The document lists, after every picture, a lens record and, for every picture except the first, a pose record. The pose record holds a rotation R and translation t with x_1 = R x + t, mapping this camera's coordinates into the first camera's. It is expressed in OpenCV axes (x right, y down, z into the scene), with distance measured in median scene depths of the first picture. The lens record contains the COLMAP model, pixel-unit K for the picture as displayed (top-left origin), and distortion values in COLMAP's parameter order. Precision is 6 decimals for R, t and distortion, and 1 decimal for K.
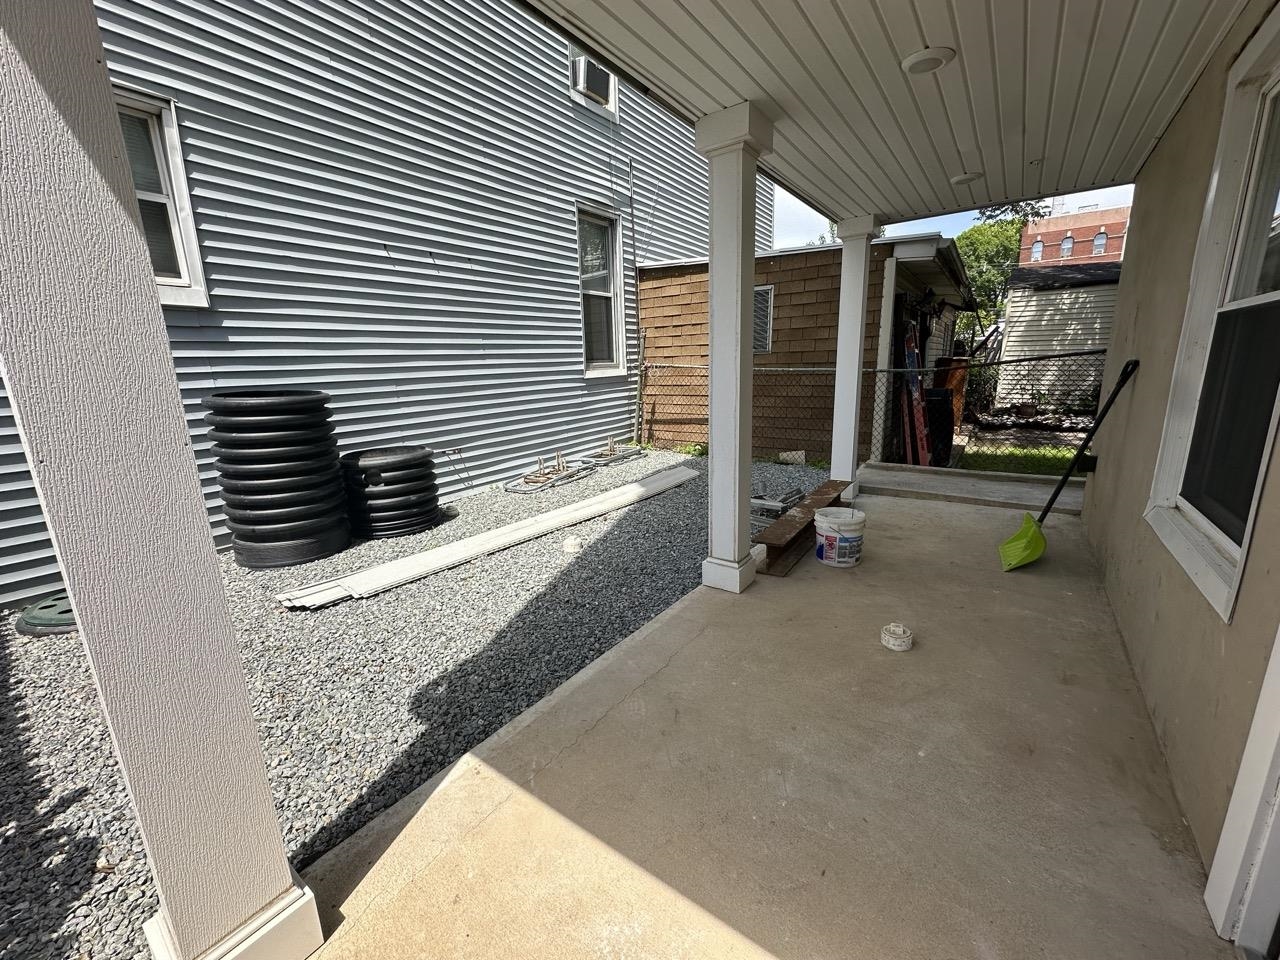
lens RADIAL K [[504.2, 0, 640.0], [0, 504.2, 480.0], [0, 0, 1]] dist [-0.000513, -0.000031]
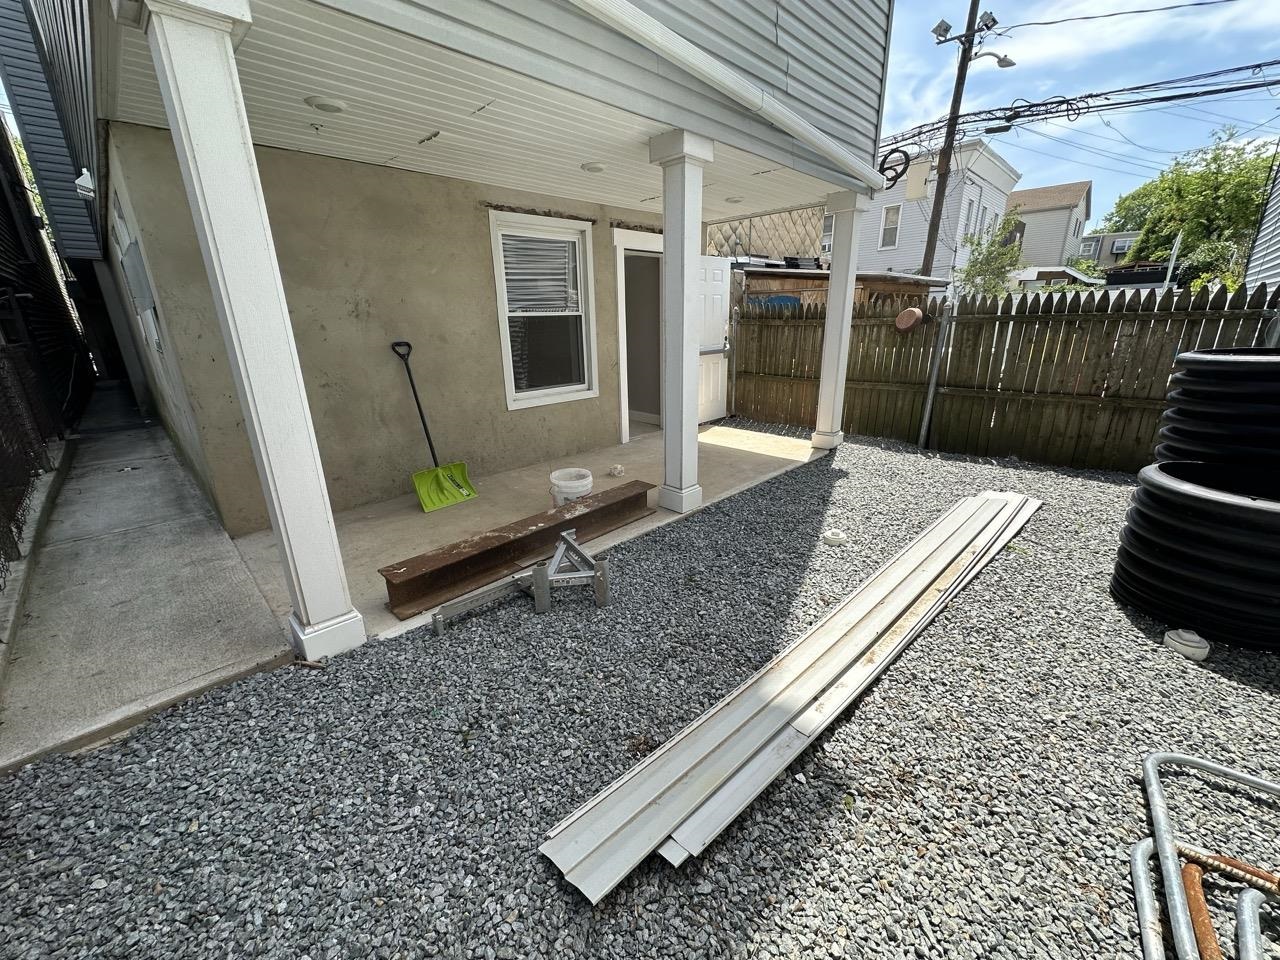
lens RADIAL K [[518.4, 0, 640.0], [0, 518.4, 480.0], [0, 0, 1]] dist [0.000548, 0.000007]
pose [[-0.986765, -0.000440, 0.162155, 0.094892], [0.082444, 0.859738, 0.504037, -0.790540], [-0.139632, 0.510735, -0.848323, 3.162739]]
